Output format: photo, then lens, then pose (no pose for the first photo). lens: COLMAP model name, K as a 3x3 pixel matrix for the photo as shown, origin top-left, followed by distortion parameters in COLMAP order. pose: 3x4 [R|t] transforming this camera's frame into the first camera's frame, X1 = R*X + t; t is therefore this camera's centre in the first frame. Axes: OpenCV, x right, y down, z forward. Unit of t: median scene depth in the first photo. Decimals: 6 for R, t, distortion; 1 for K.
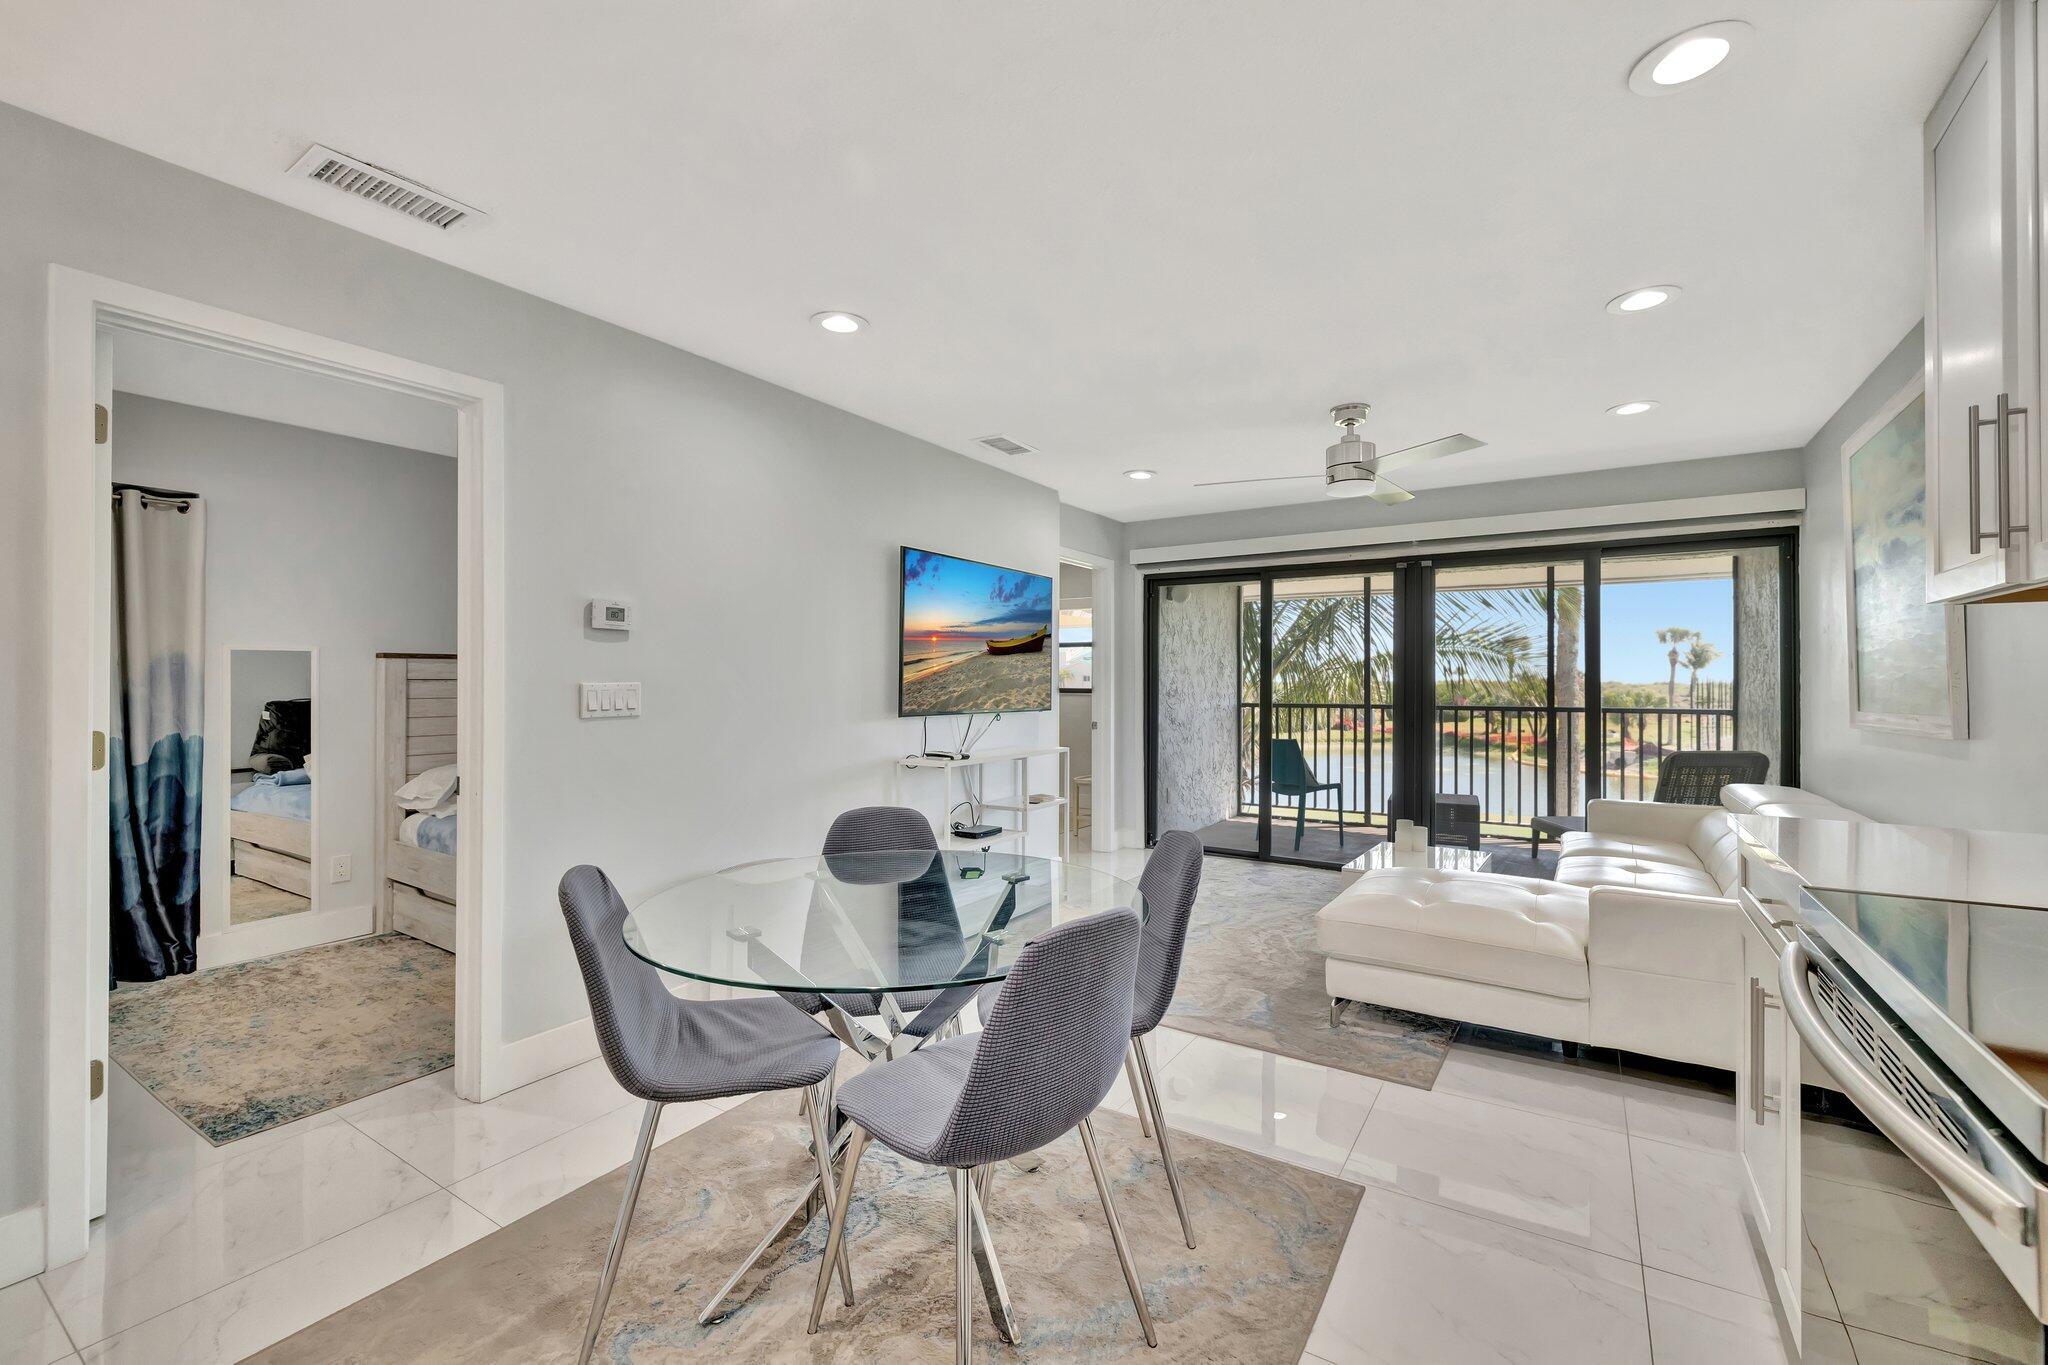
lens RADIAL K [[855.1, 0, 1018.9], [0, 855.1, 678.2], [0, 0, 1]] dist [-0.000653, 0.000015]
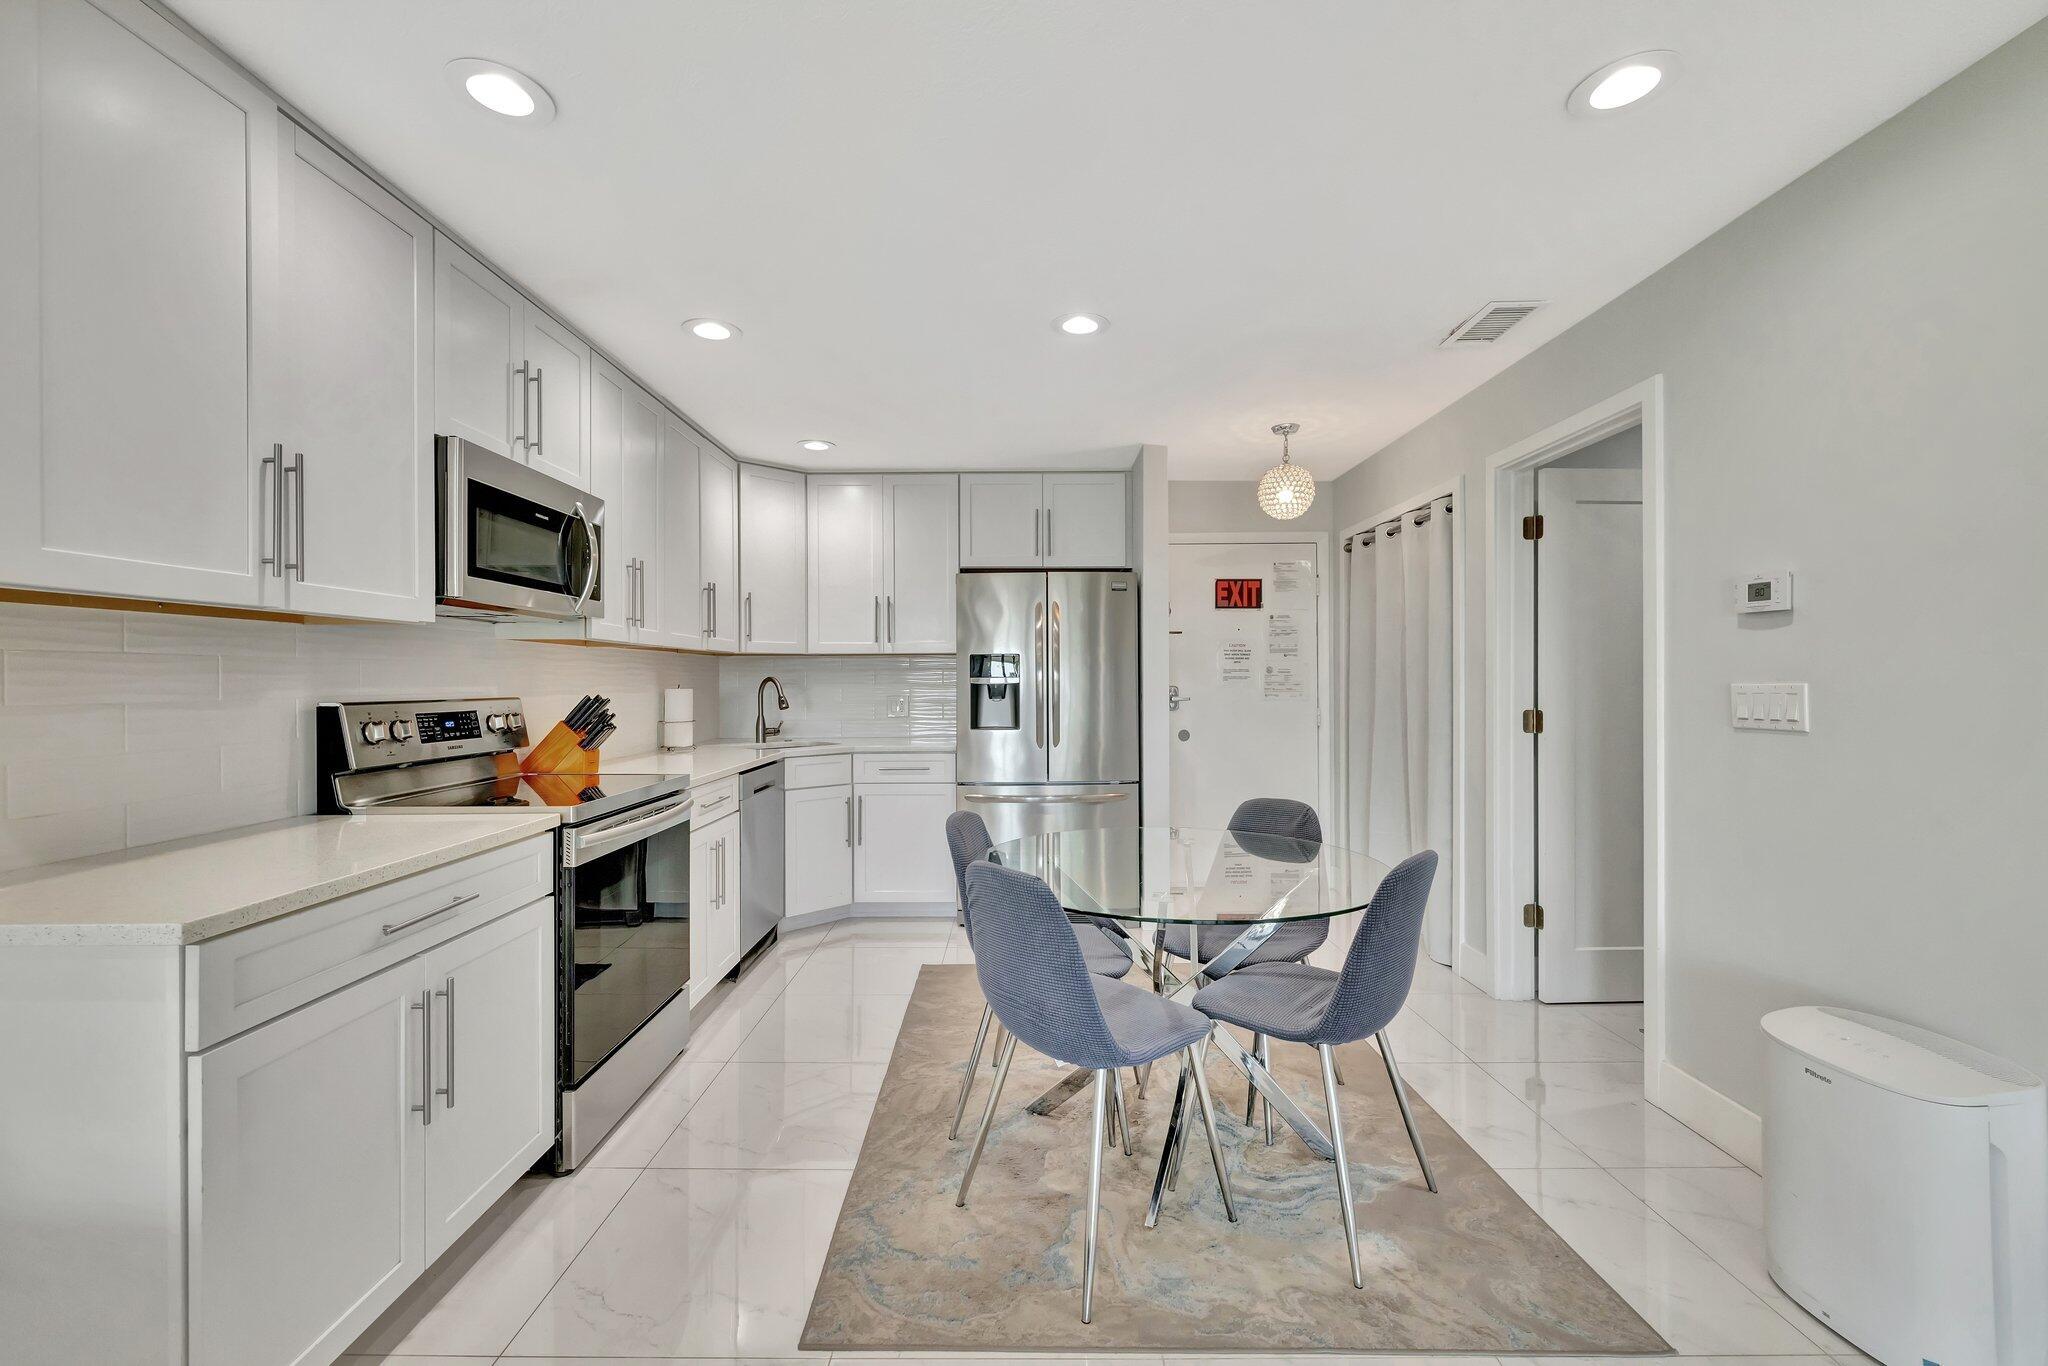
lens RADIAL K [[852.7, 0, 1017.6], [0, 852.7, 686.3], [0, 0, 1]] dist [-0.000649, 0.000096]
pose [[-0.839439, 0.008899, -0.543381, 0.252210], [0.007405, 0.999960, 0.004936, -0.000697], [0.543403, 0.000120, -0.839472, 0.677668]]
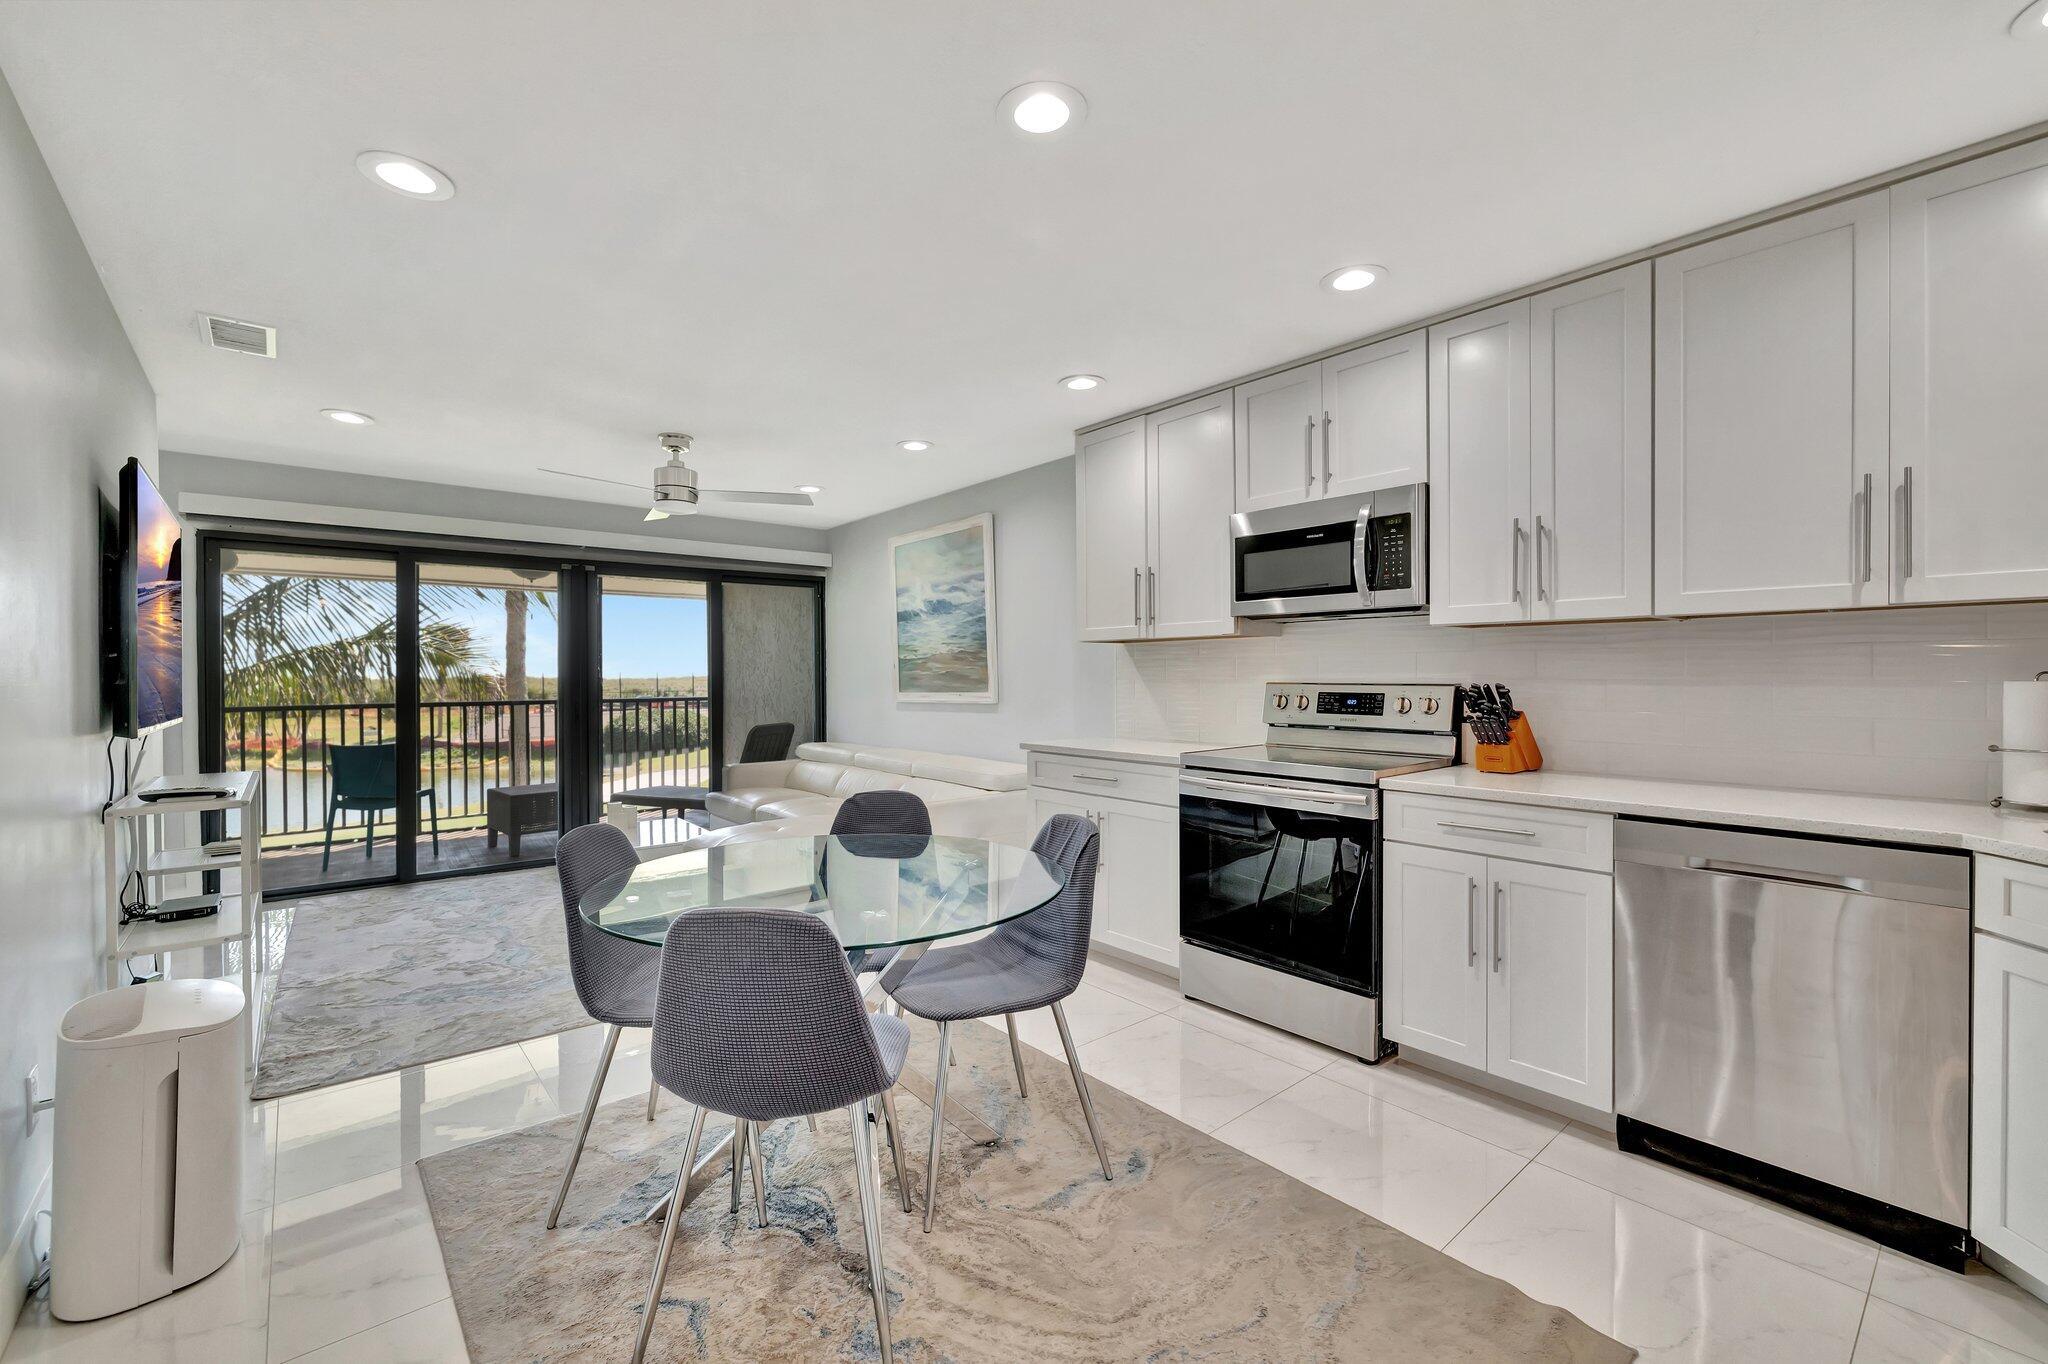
lens RADIAL K [[855.1, 0, 1018.9], [0, 855.1, 677.7], [0, 0, 1]] dist [-0.000653, 0.000015]
pose [[0.289356, -0.005269, 0.957207, -0.399429], [0.000481, 0.999986, 0.005359, -0.000588], [-0.957221, -0.001091, 0.289354, 0.162268]]
